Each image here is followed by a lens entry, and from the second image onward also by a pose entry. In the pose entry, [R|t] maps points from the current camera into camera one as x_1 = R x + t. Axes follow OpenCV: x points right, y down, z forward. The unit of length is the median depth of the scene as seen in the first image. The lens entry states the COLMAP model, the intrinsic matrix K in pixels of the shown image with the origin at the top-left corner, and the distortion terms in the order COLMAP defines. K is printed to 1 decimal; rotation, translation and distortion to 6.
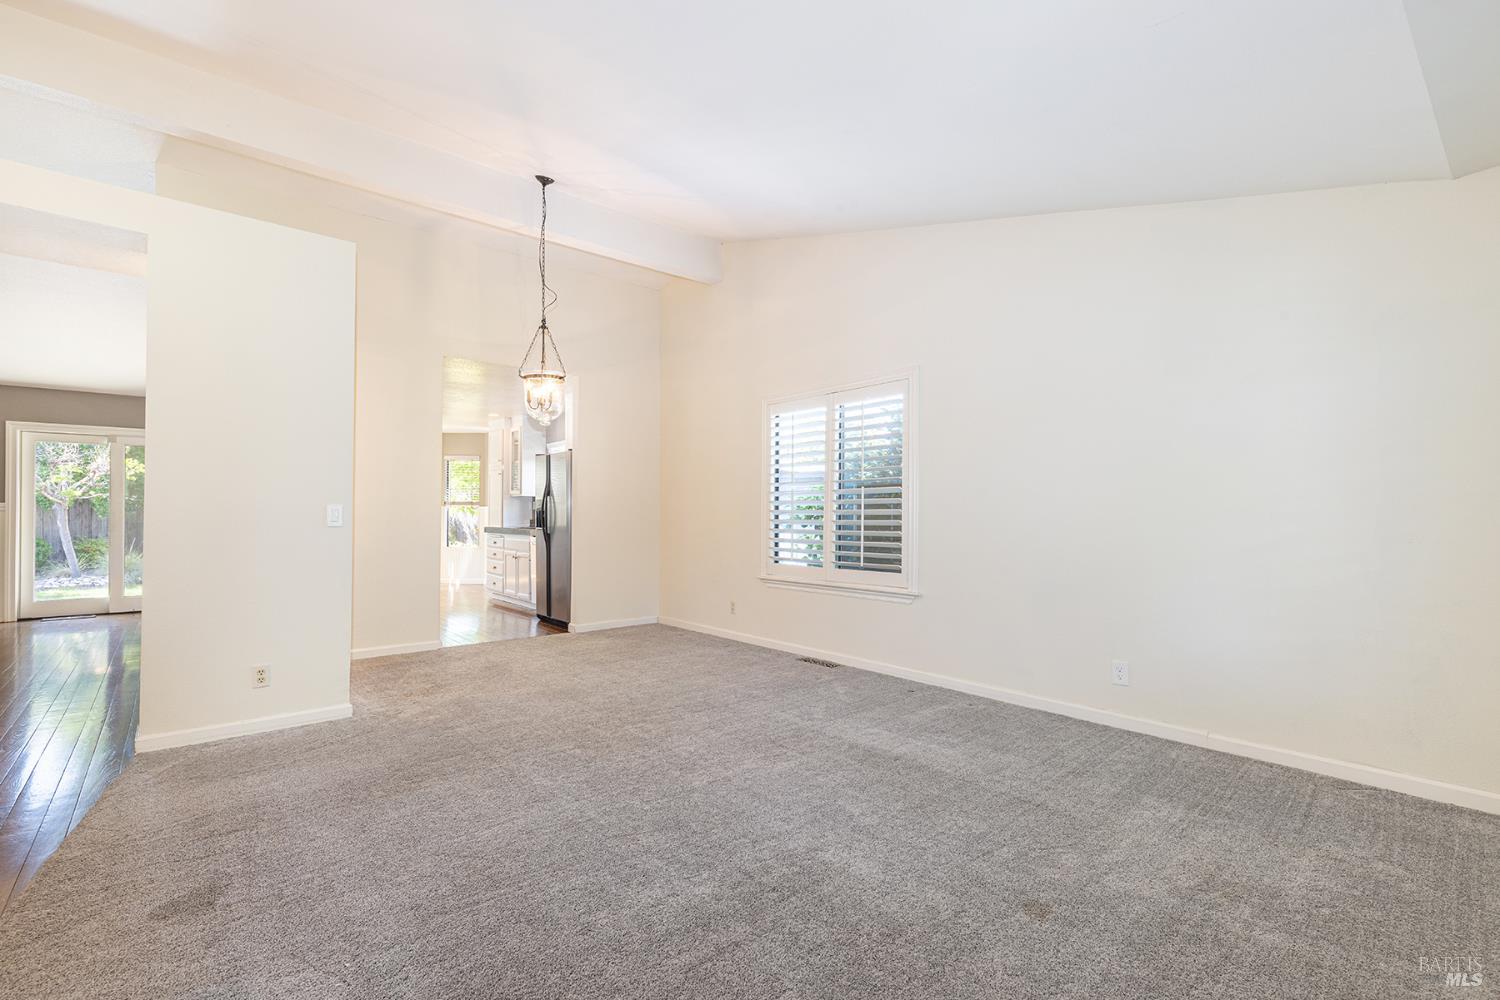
lens RADIAL K [[673.6, 0, 758.2], [0, 673.6, 501.0], [0, 0, 1]] dist [0.003660, -0.001149]
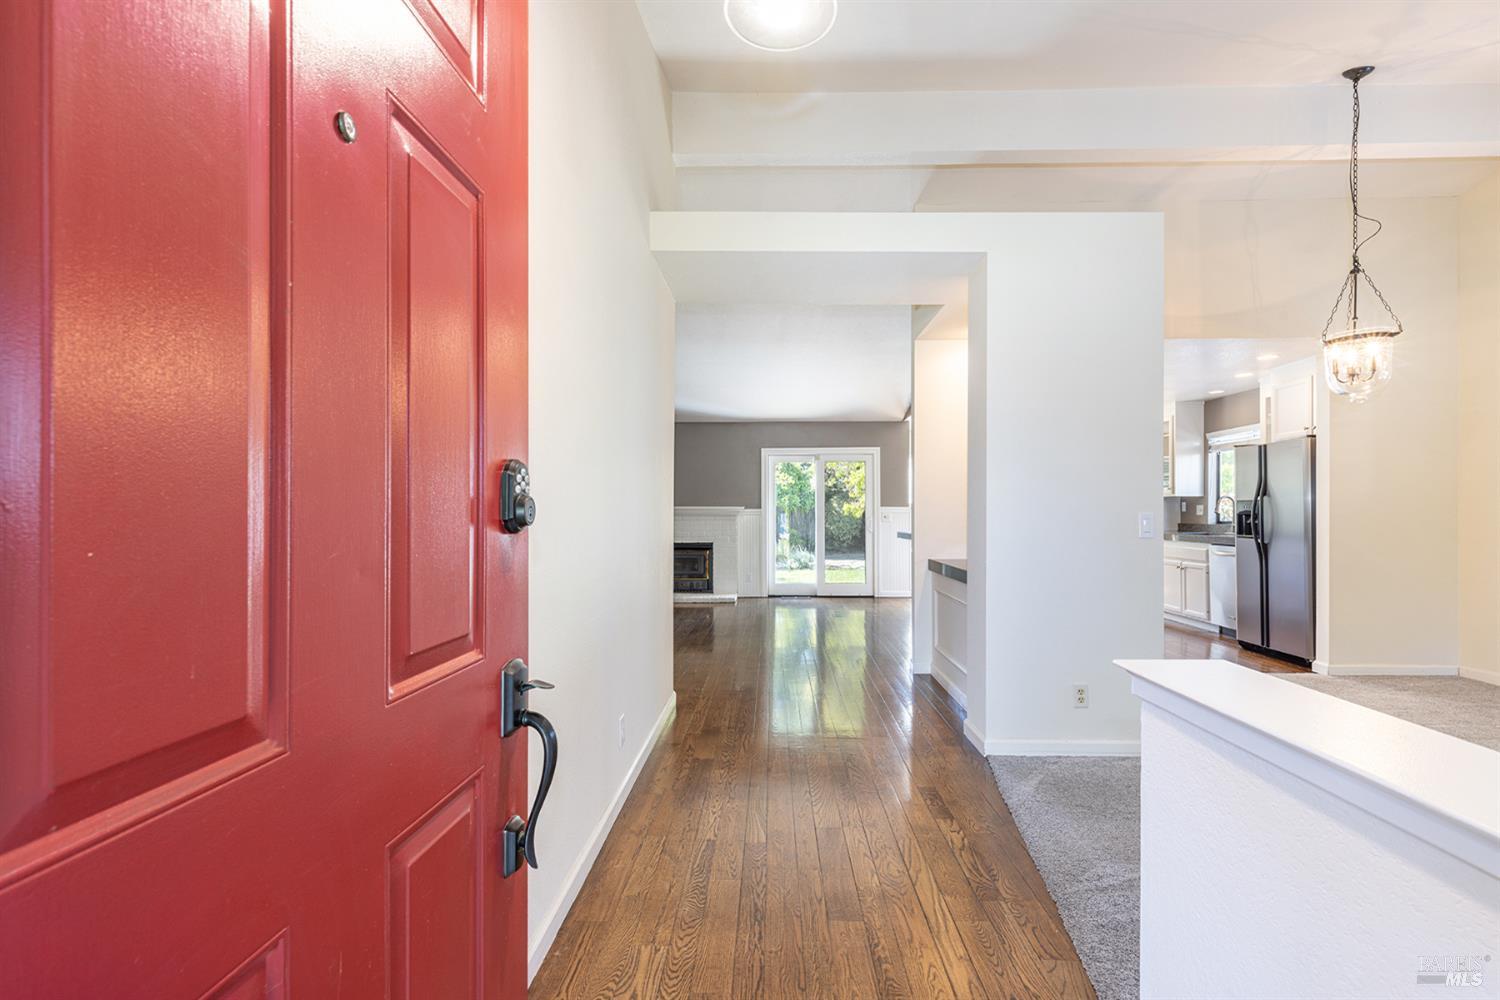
lens RADIAL K [[673.6, 0, 756.2], [0, 673.6, 500.2], [0, 0, 1]] dist [0.003660, -0.001149]
pose [[0.736176, -0.015435, -0.676614, -0.225186], [0.016655, 0.999850, -0.004688, -0.009225], [0.676585, -0.007818, 0.736323, -0.000342]]
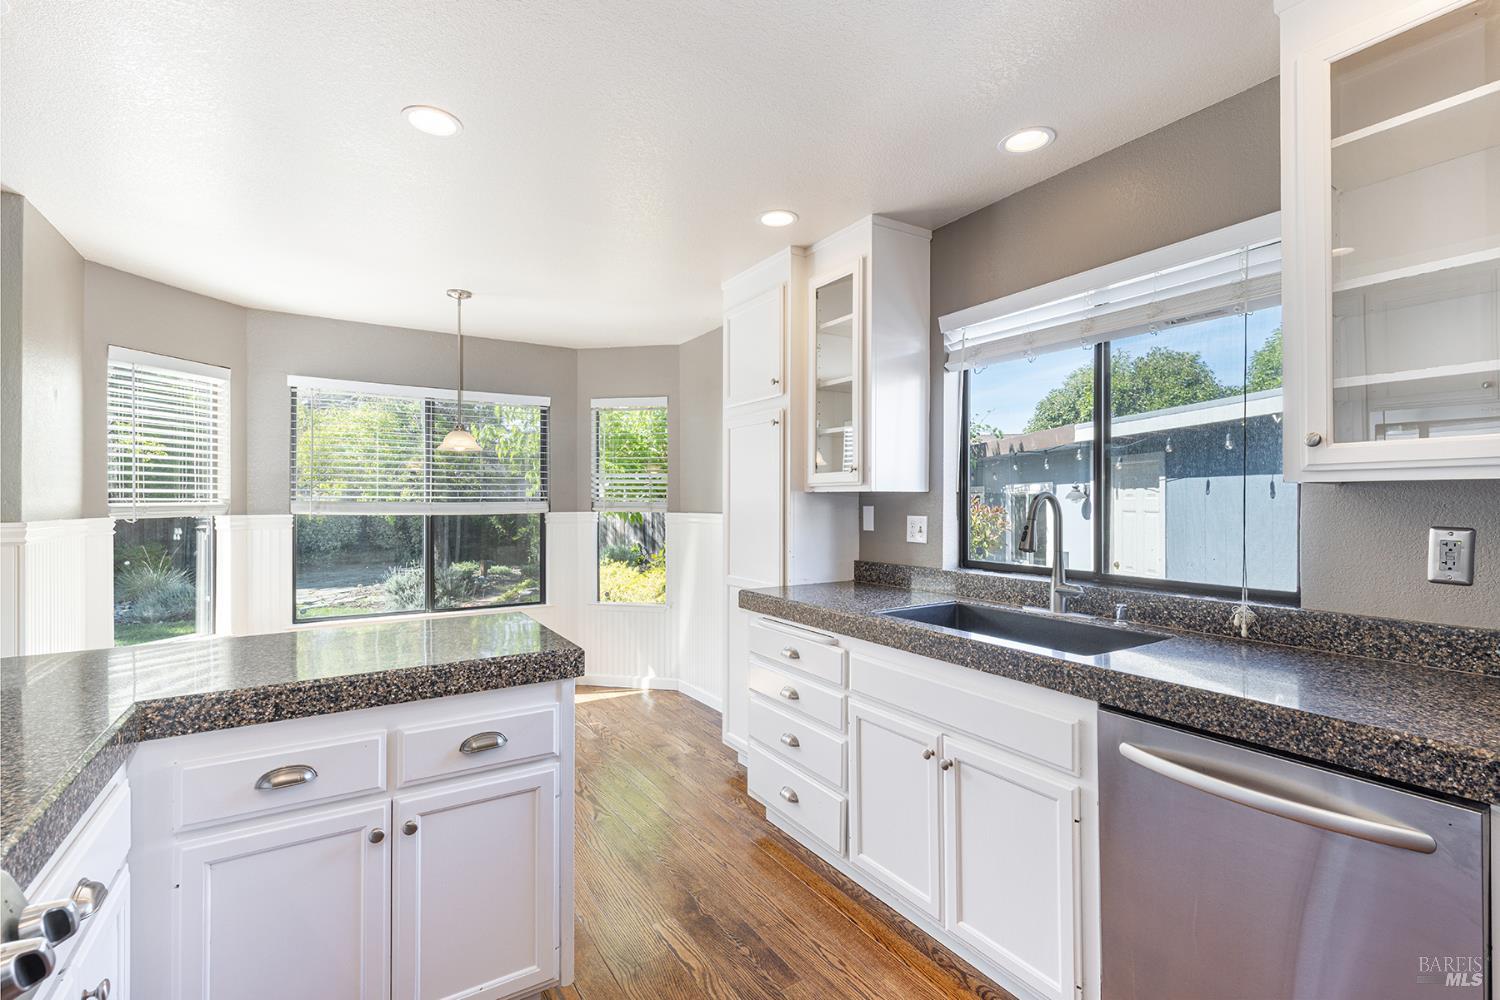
lens RADIAL K [[673.6, 0, 761.1], [0, 673.6, 498.9], [0, 0, 1]] dist [0.003660, -0.001149]
pose [[0.987754, -0.011202, -0.155615, -0.818256], [0.013616, 0.999803, 0.014458, -0.014619], [0.155423, -0.016400, 0.987712, 2.179359]]
